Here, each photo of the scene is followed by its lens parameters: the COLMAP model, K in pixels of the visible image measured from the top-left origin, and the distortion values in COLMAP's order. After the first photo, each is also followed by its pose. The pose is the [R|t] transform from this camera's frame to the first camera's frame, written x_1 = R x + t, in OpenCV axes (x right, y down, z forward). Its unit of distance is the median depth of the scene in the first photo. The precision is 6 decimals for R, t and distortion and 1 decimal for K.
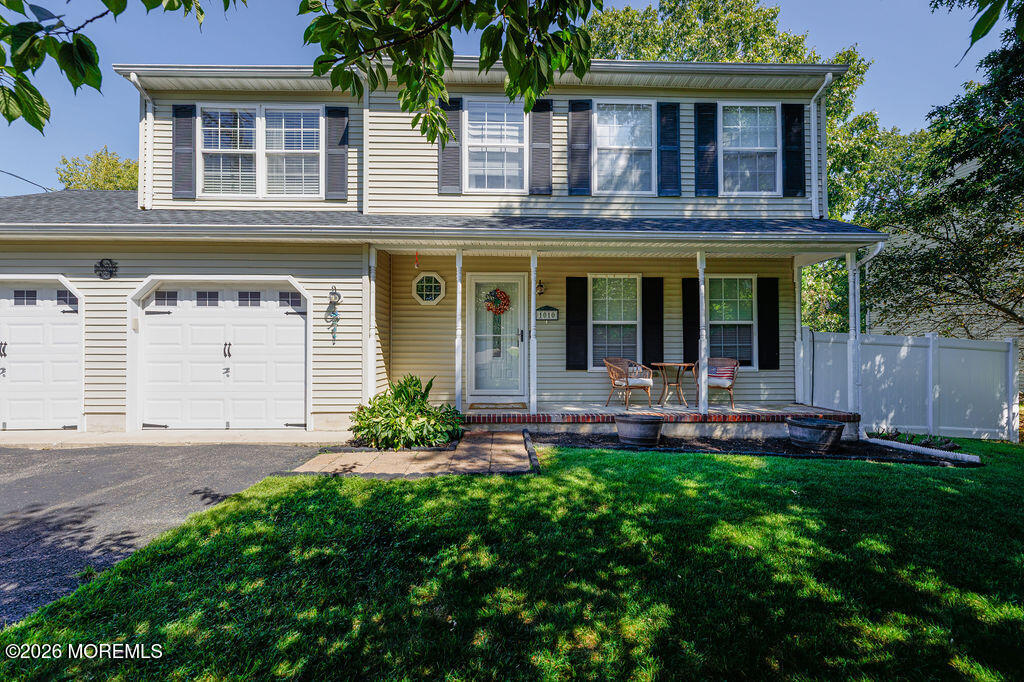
lens RADIAL K [[413.9, 0, 519.5], [0, 413.9, 342.1], [0, 0, 1]] dist [-0.000373, -0.000317]
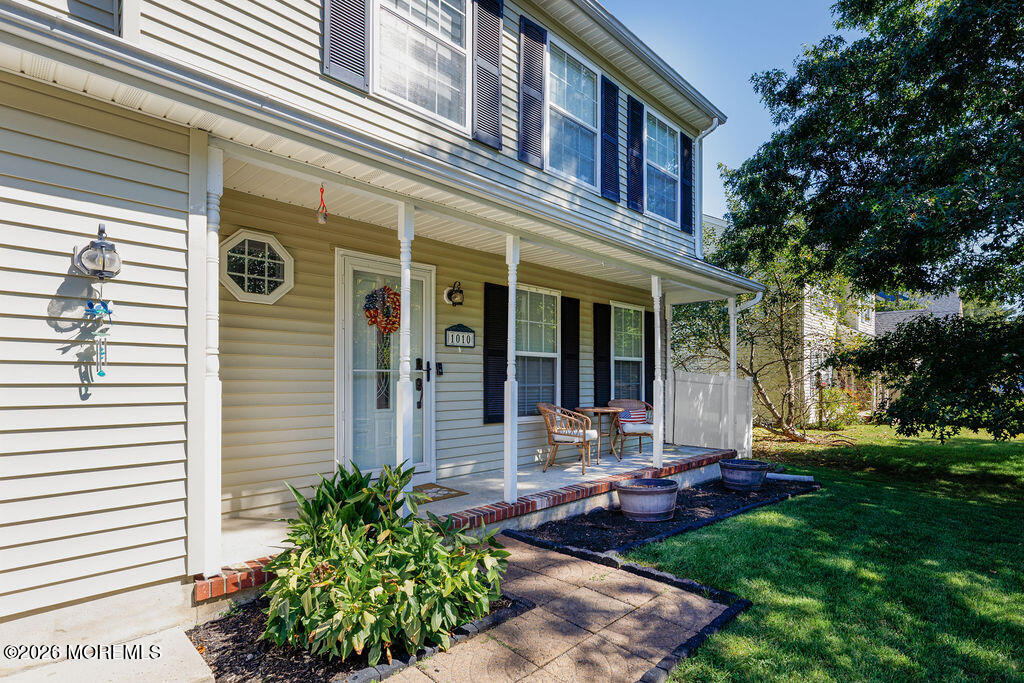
lens RADIAL K [[502.5, 0, 527.4], [0, 502.5, 371.0], [0, 0, 1]] dist [0.008071, -0.000811]
pose [[0.715236, 0.009636, 0.698816, -0.427875], [-0.012989, 0.999916, -0.000494, -0.018767], [-0.698762, -0.008724, 0.715301, 0.413271]]
